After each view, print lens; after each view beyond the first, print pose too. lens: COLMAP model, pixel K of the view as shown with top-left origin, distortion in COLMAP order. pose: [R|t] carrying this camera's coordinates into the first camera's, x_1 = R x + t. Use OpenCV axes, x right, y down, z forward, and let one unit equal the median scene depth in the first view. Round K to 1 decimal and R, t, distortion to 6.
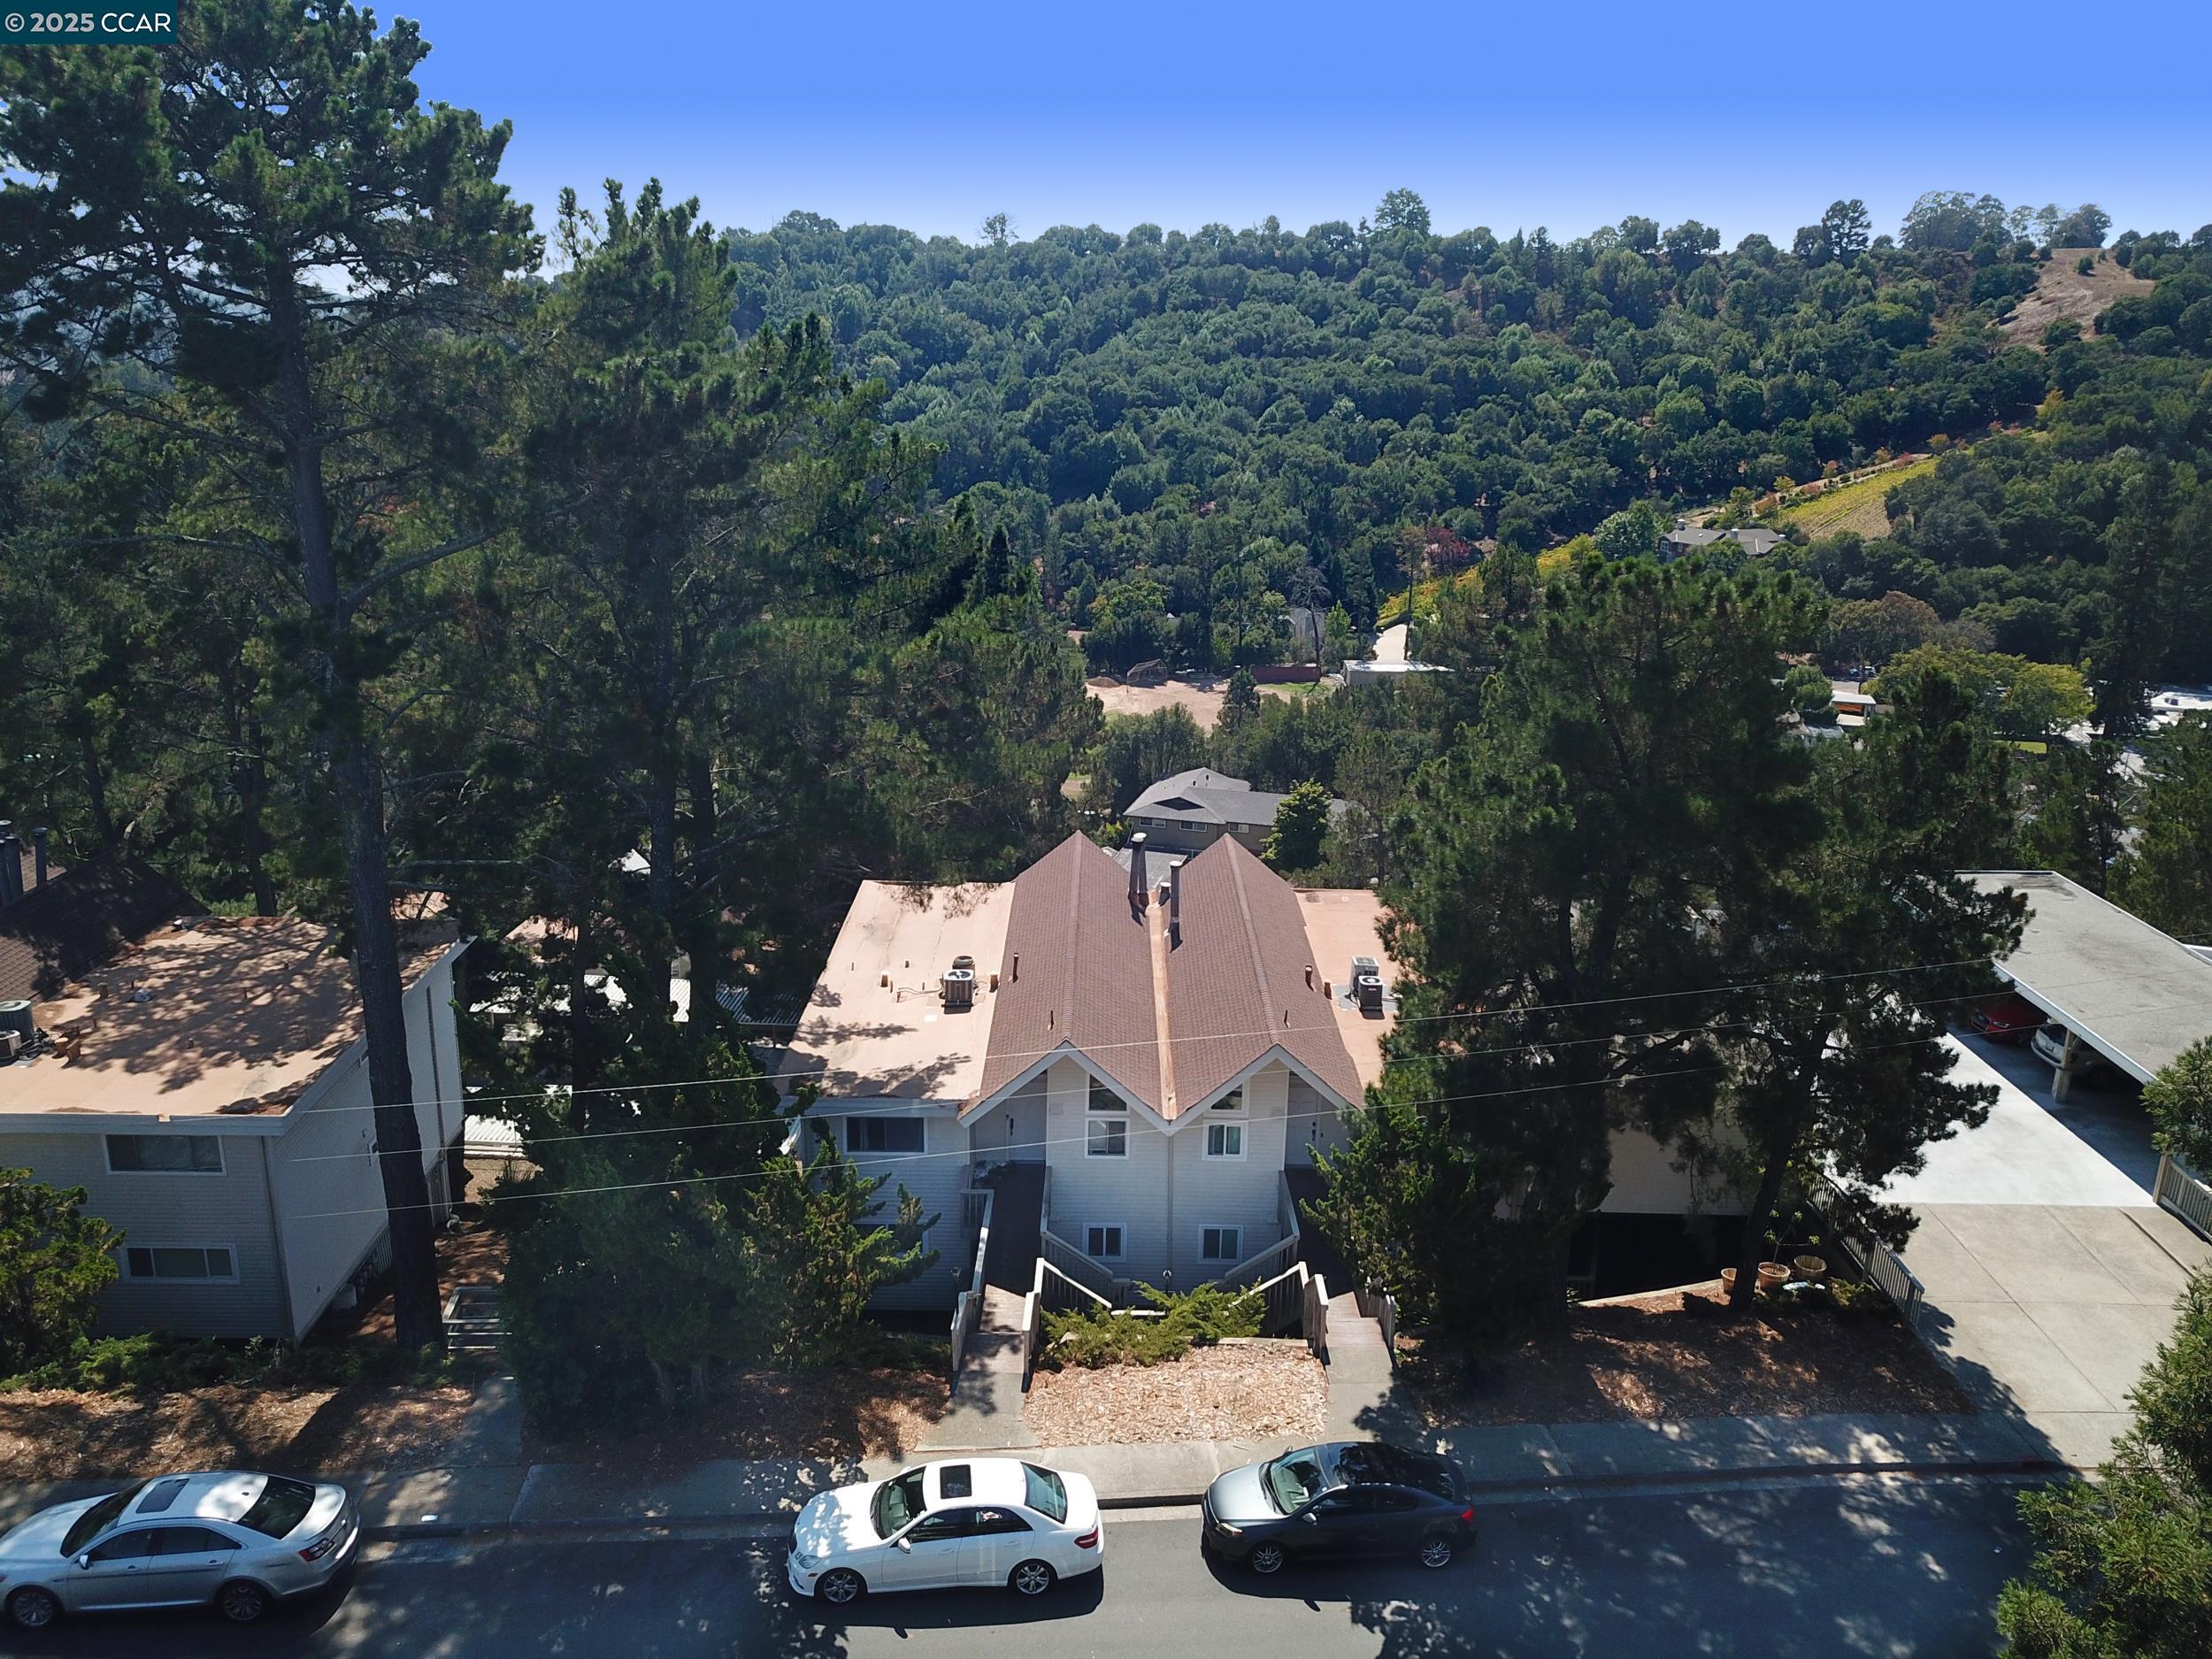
lens RADIAL K [[1685.3, 0, 1074.6], [0, 1685.3, 820.7], [0, 0, 1]] dist [0.005247, 0.000030]
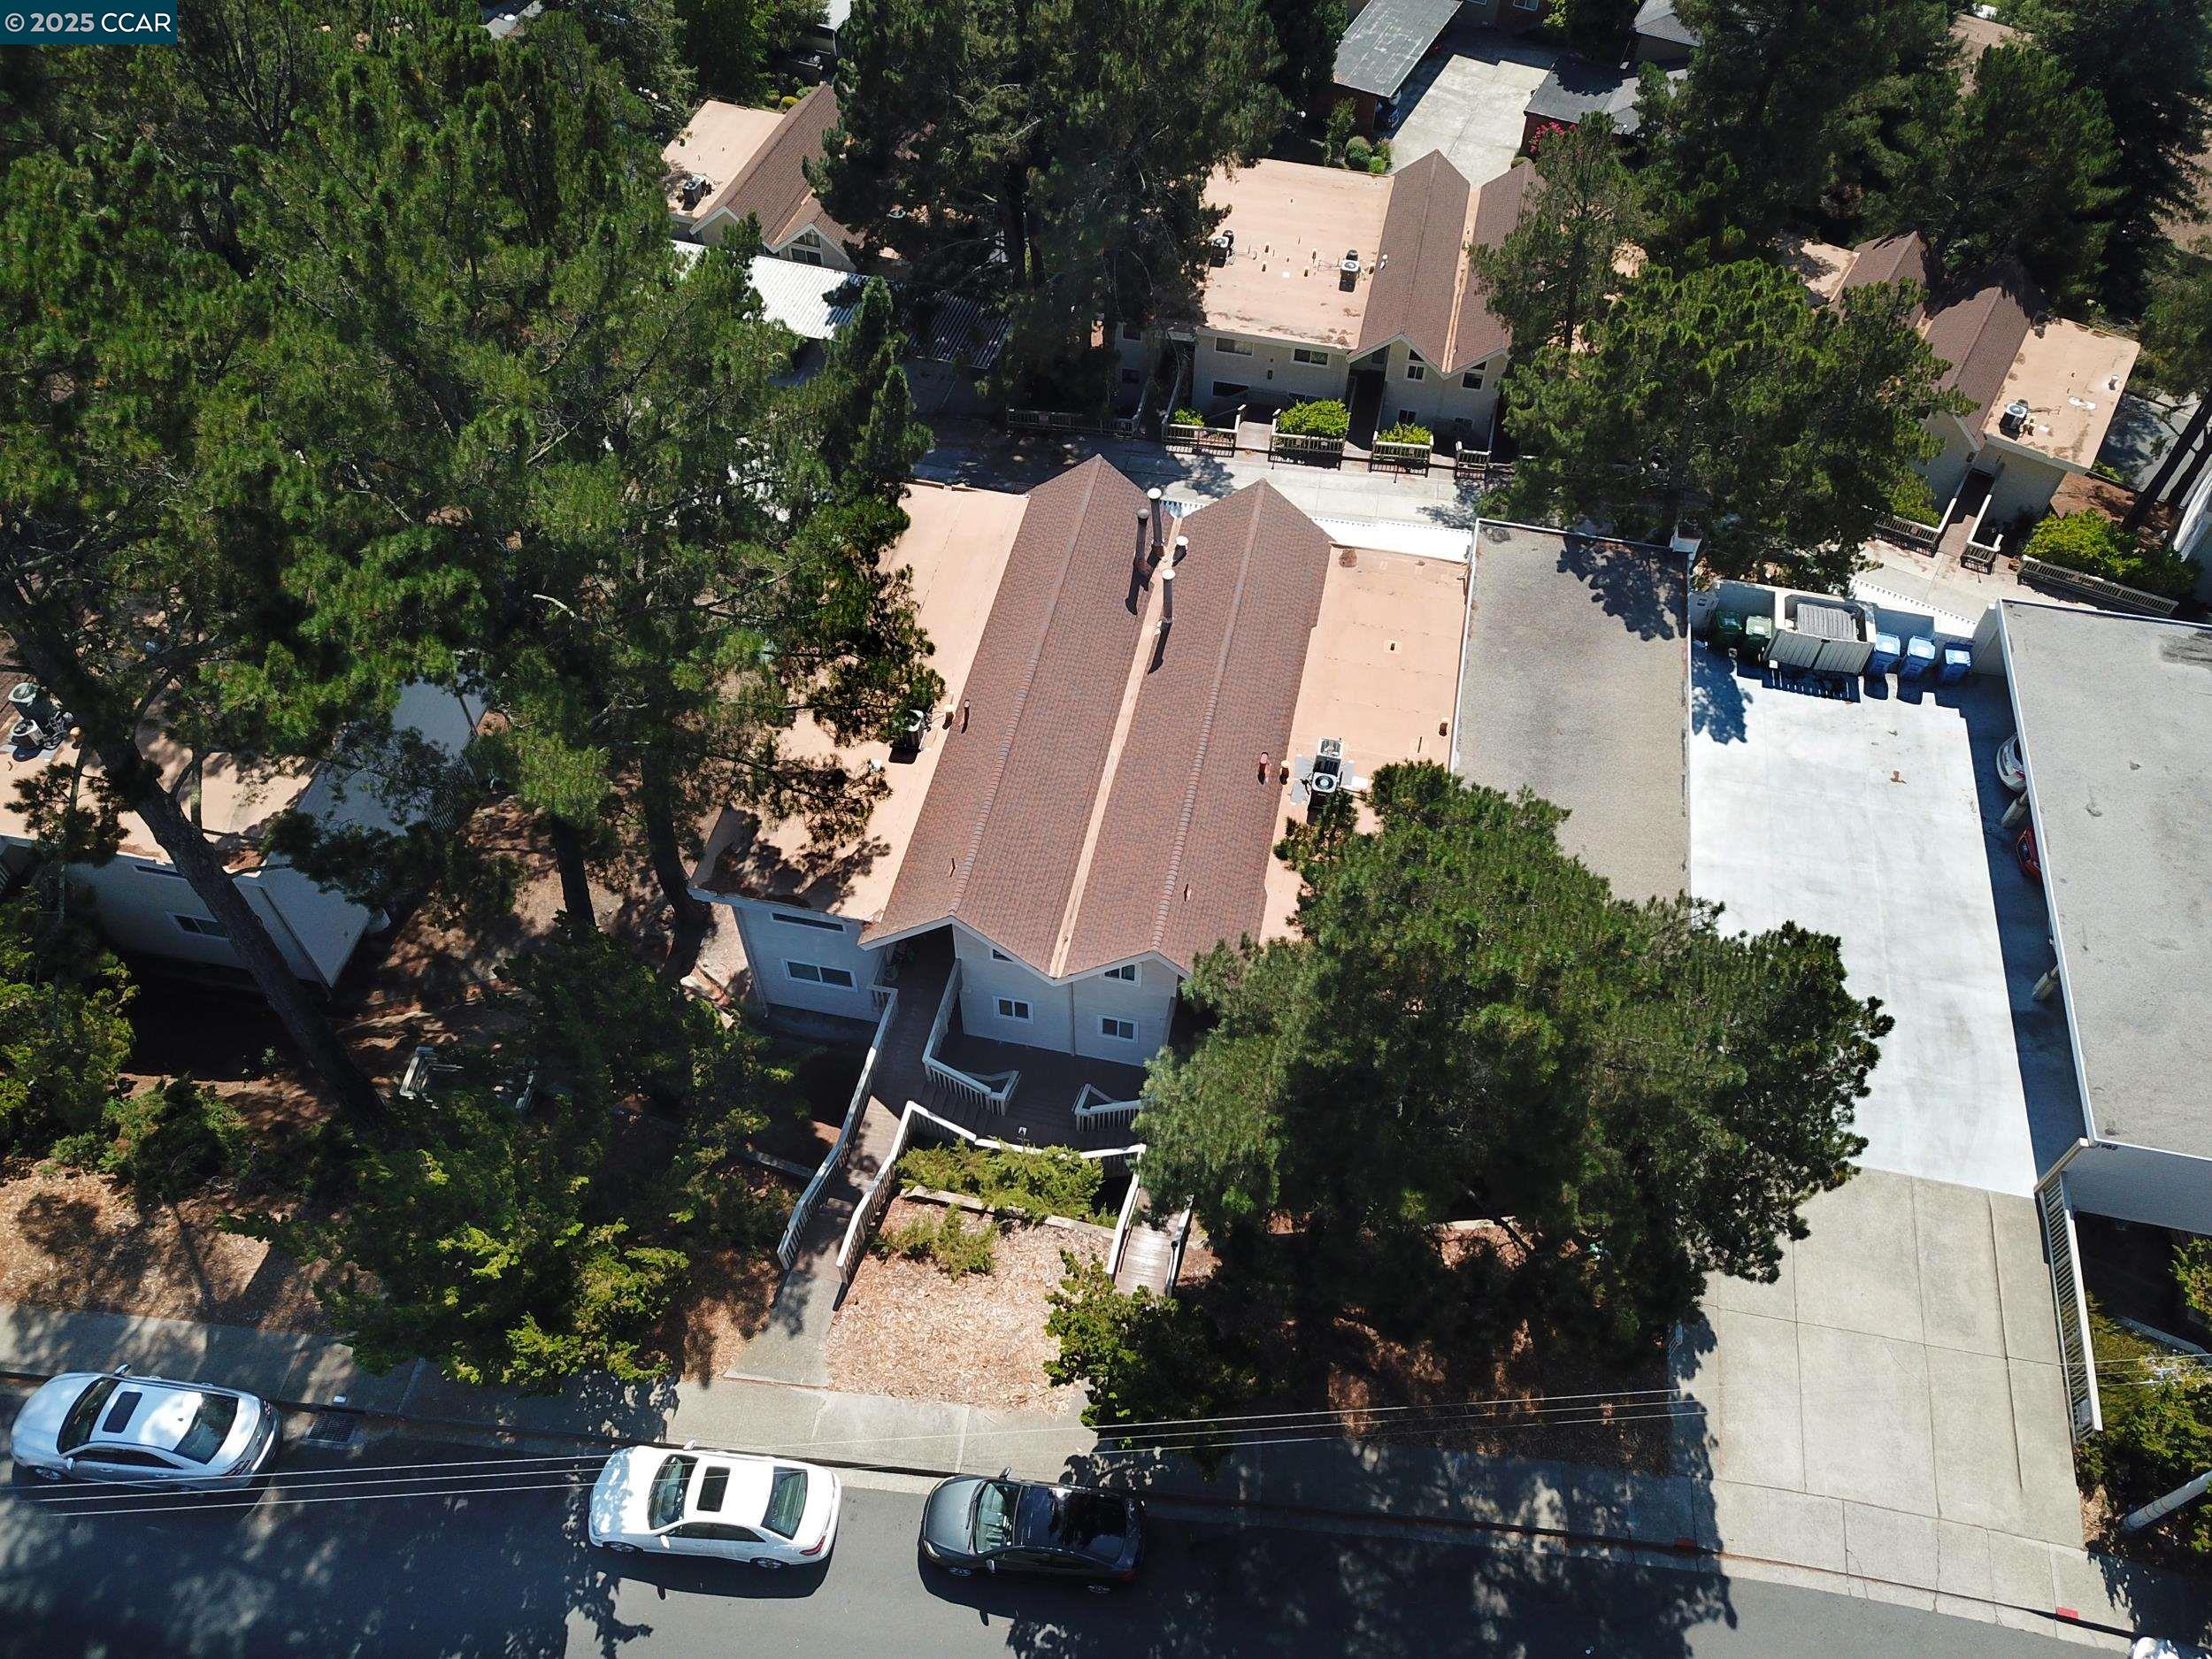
lens RADIAL K [[1685.3, 0, 1074.6], [0, 1685.3, 820.7], [0, 0, 1]] dist [0.005247, 0.000030]
pose [[0.979897, 0.154979, -0.125629, 0.174317], [-0.051947, 0.806200, 0.589358, -0.485137], [0.192620, -0.570985, 0.798044, 0.220225]]
